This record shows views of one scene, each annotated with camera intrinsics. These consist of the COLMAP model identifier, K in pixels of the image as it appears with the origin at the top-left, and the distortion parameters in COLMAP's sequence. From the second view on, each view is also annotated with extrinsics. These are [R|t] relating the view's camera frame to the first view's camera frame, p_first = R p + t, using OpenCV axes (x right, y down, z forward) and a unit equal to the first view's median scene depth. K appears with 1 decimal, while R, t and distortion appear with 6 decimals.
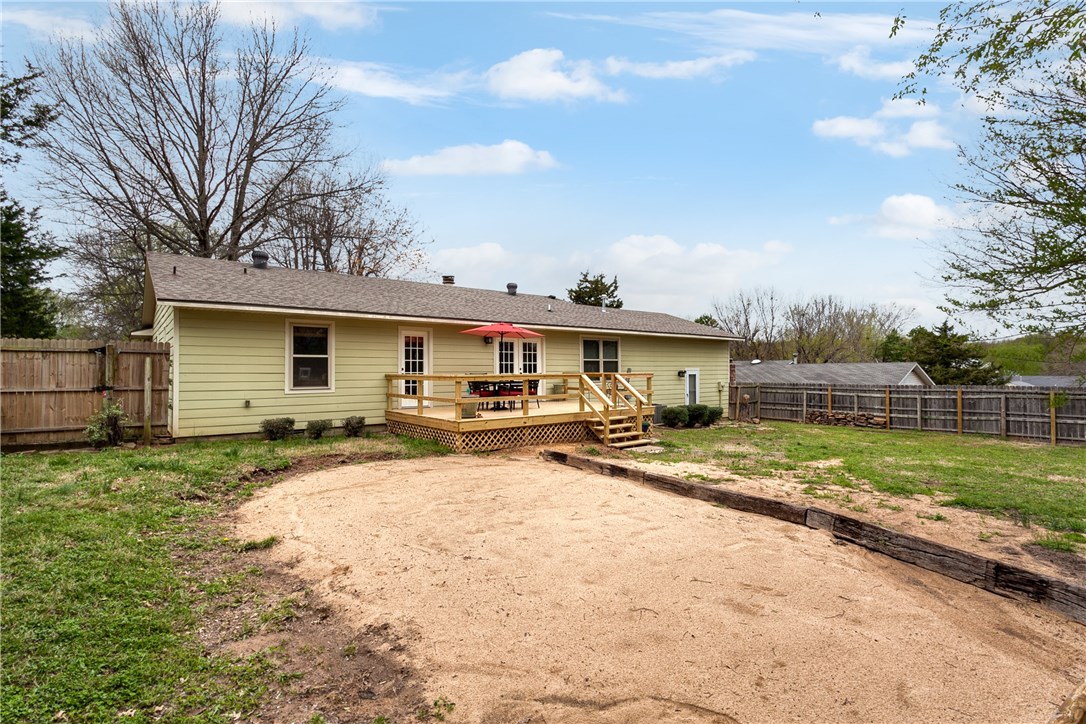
lens RADIAL K [[525.7, 0, 537.0], [0, 525.7, 368.0], [0, 0, 1]] dist [-0.003597, 0.000275]
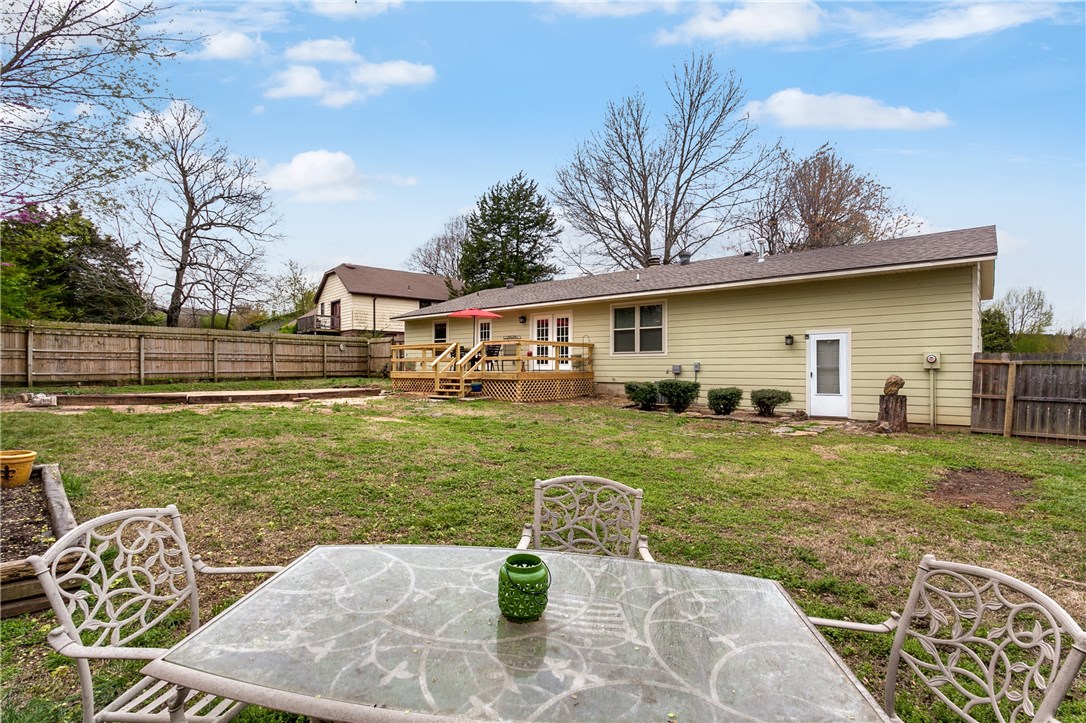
lens RADIAL K [[525.7, 0, 546.8], [0, 525.7, 367.4], [0, 0, 1]] dist [-0.003597, 0.000275]
pose [[0.198828, 0.002668, -0.980031, 1.254277], [0.003895, 0.999986, 0.003512, 0.061112], [0.980027, -0.004516, 0.198815, 0.865555]]
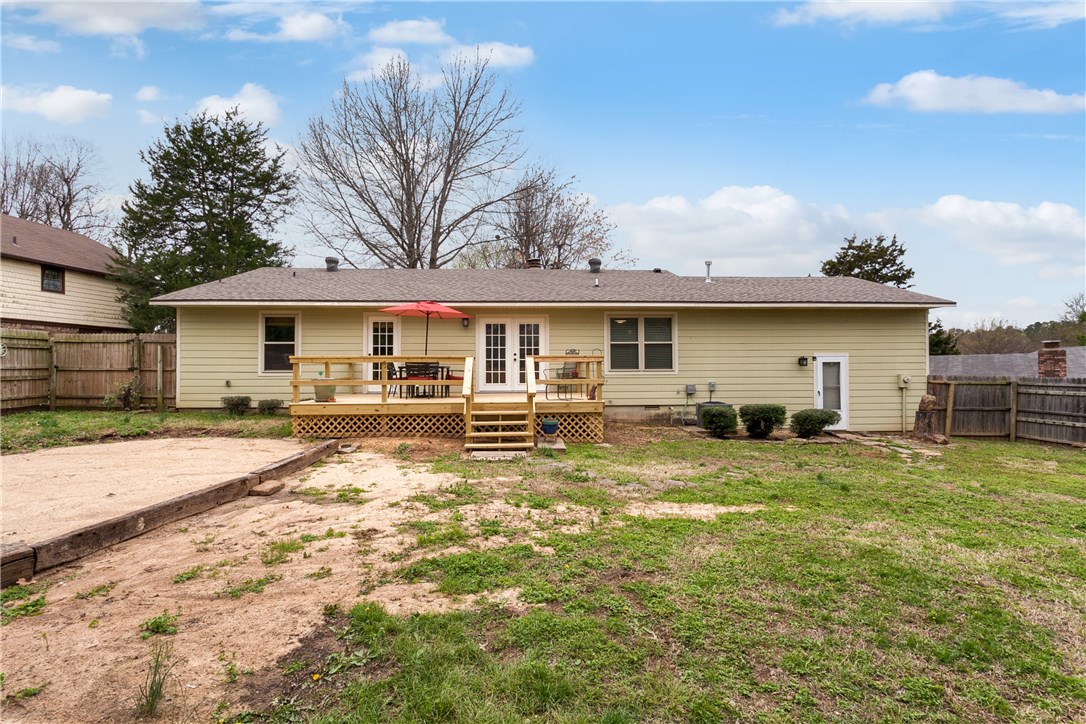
lens RADIAL K [[525.7, 0, 542.8], [0, 525.7, 351.6], [0, 0, 1]] dist [-0.003597, 0.000275]
pose [[0.812521, -0.015271, -0.582732, 0.593553], [0.001992, 0.999724, -0.023421, 0.020596], [0.582928, 0.017869, 0.812327, 0.358847]]
